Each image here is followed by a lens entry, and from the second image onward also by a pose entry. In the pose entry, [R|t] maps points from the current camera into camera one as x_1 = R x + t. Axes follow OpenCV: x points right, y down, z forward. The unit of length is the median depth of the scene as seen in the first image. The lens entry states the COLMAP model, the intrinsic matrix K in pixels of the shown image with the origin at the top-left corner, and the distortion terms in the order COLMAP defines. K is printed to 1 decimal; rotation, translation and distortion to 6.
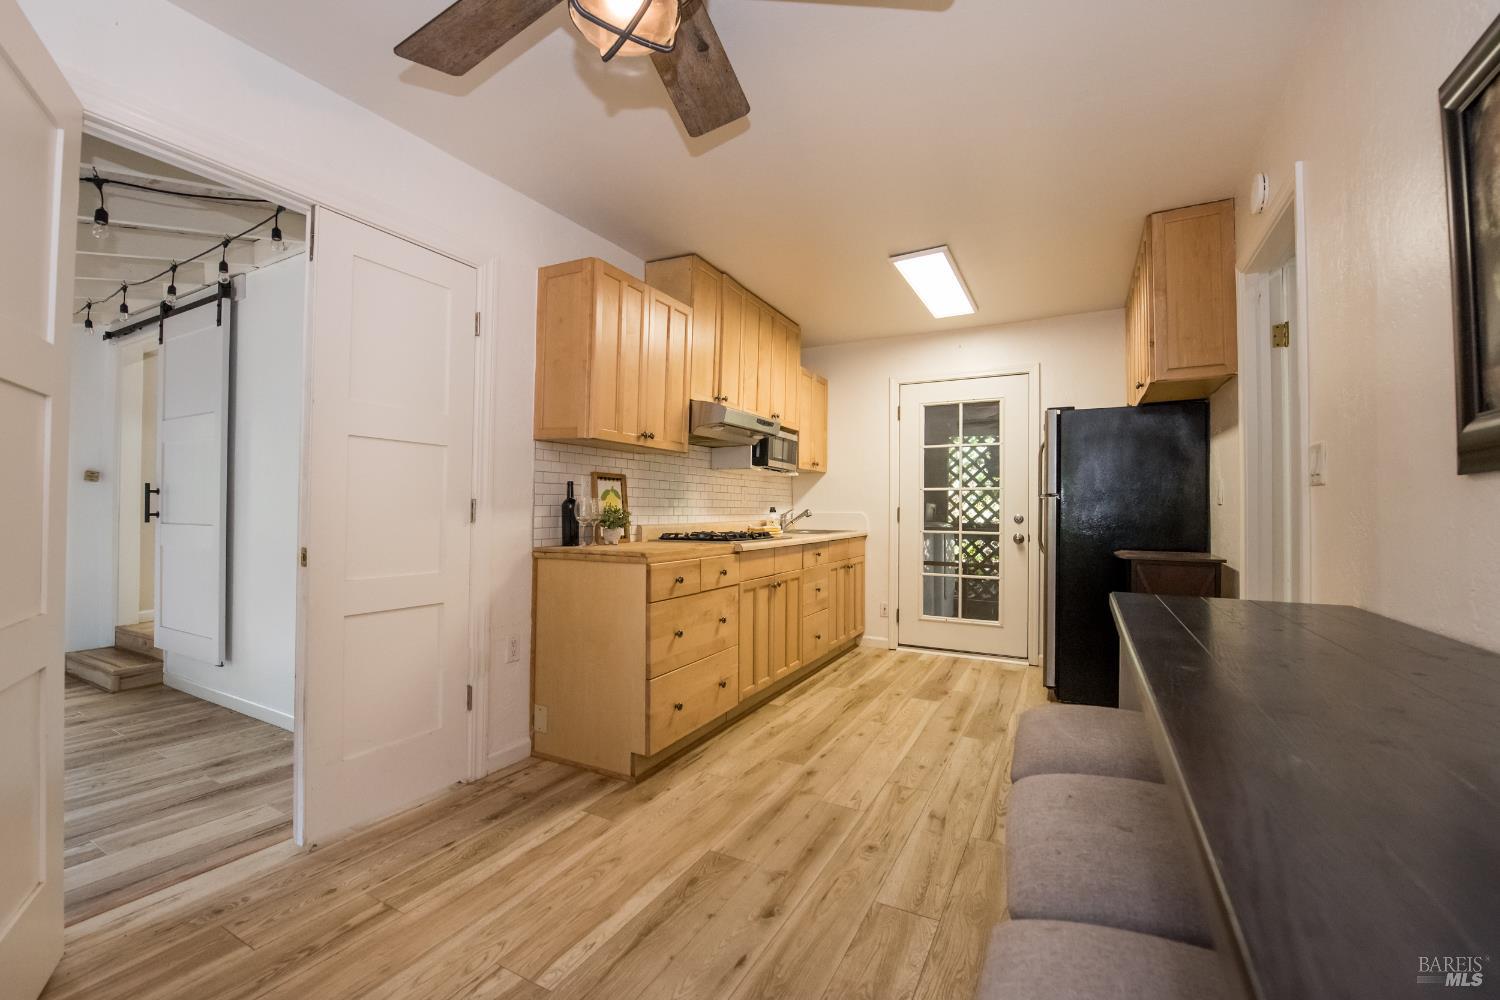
lens RADIAL K [[586.5, 0, 747.8], [0, 586.5, 498.3], [0, 0, 1]] dist [0.003346, -0.001375]
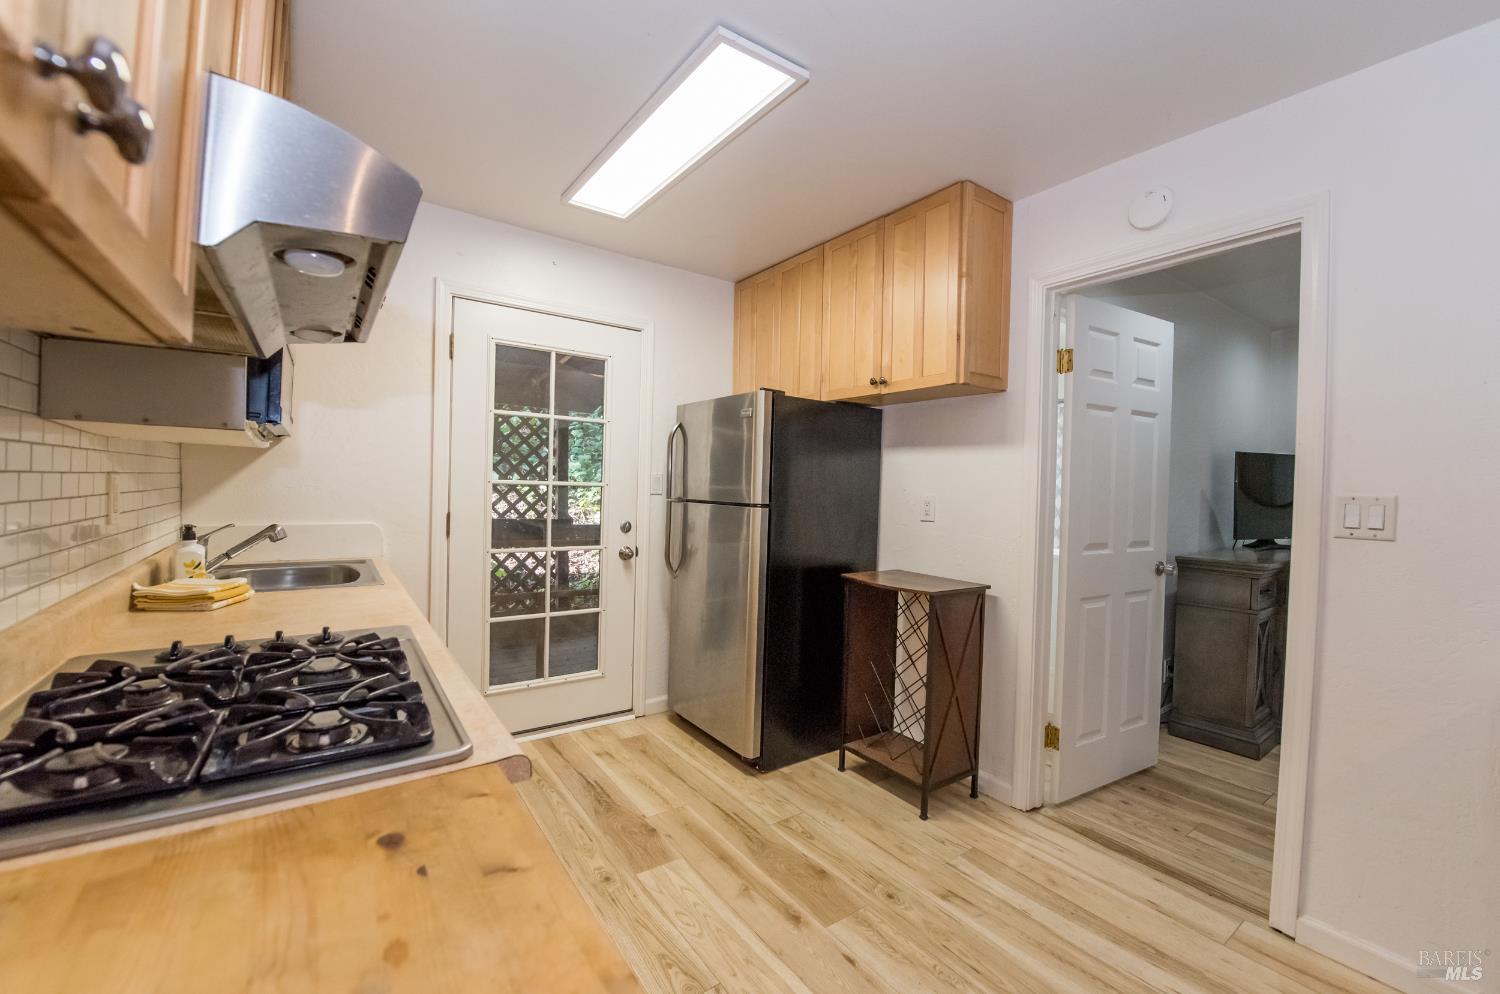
lens RADIAL K [[595.9, 0, 734.7], [0, 595.9, 500.3], [0, 0, 1]] dist [0.004313, -0.001382]
pose [[0.480326, -0.011283, 0.877017, -0.132012], [-0.037799, 0.998722, 0.033550, -0.028622], [-0.876275, -0.049265, 0.479286, 0.520697]]
